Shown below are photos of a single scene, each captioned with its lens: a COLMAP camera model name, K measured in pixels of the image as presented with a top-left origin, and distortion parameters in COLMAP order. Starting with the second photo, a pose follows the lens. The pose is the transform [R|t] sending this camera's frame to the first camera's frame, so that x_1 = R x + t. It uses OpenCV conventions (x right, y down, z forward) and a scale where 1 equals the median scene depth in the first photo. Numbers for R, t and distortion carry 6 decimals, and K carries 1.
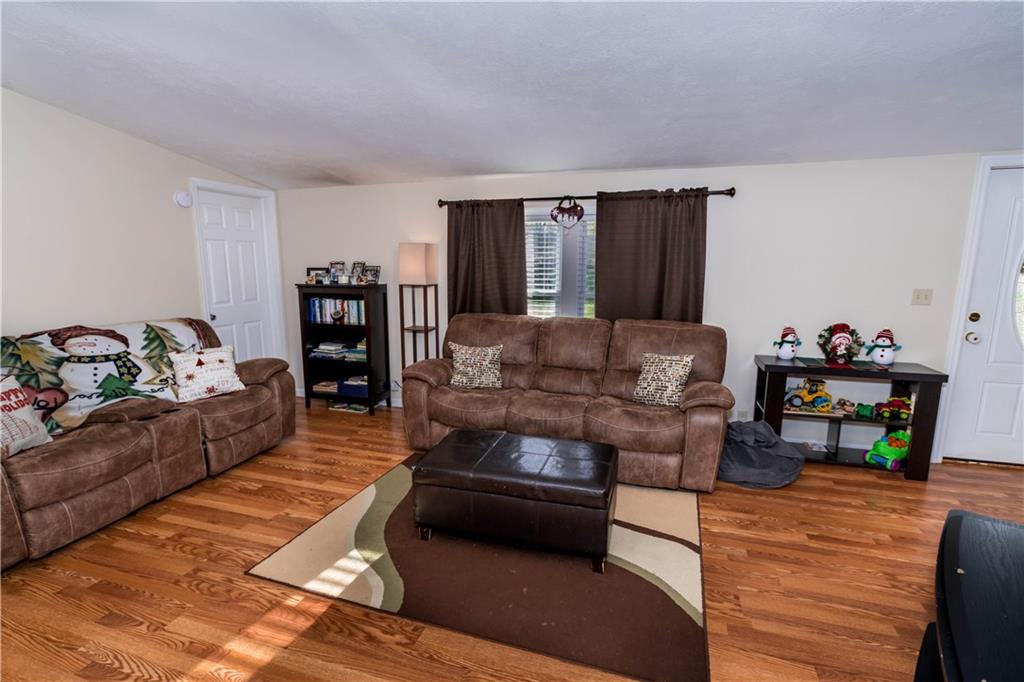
lens RADIAL K [[481.3, 0, 510.5], [0, 481.3, 347.2], [0, 0, 1]] dist [-0.014626, 0.000508]
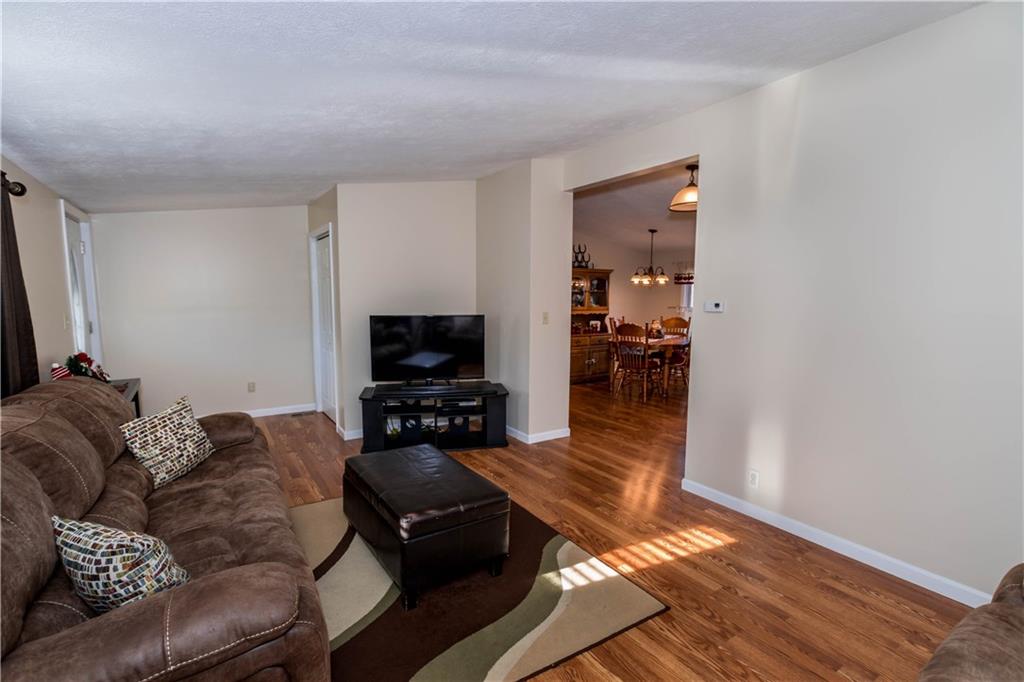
lens RADIAL K [[481.3, 0, 510.5], [0, 481.3, 347.2], [0, 0, 1]] dist [-0.014626, 0.000508]
pose [[-0.776146, -0.077971, 0.625714, -0.912272], [0.100214, 0.964459, 0.244490, -0.333068], [-0.622539, 0.252465, -0.740748, 1.877678]]
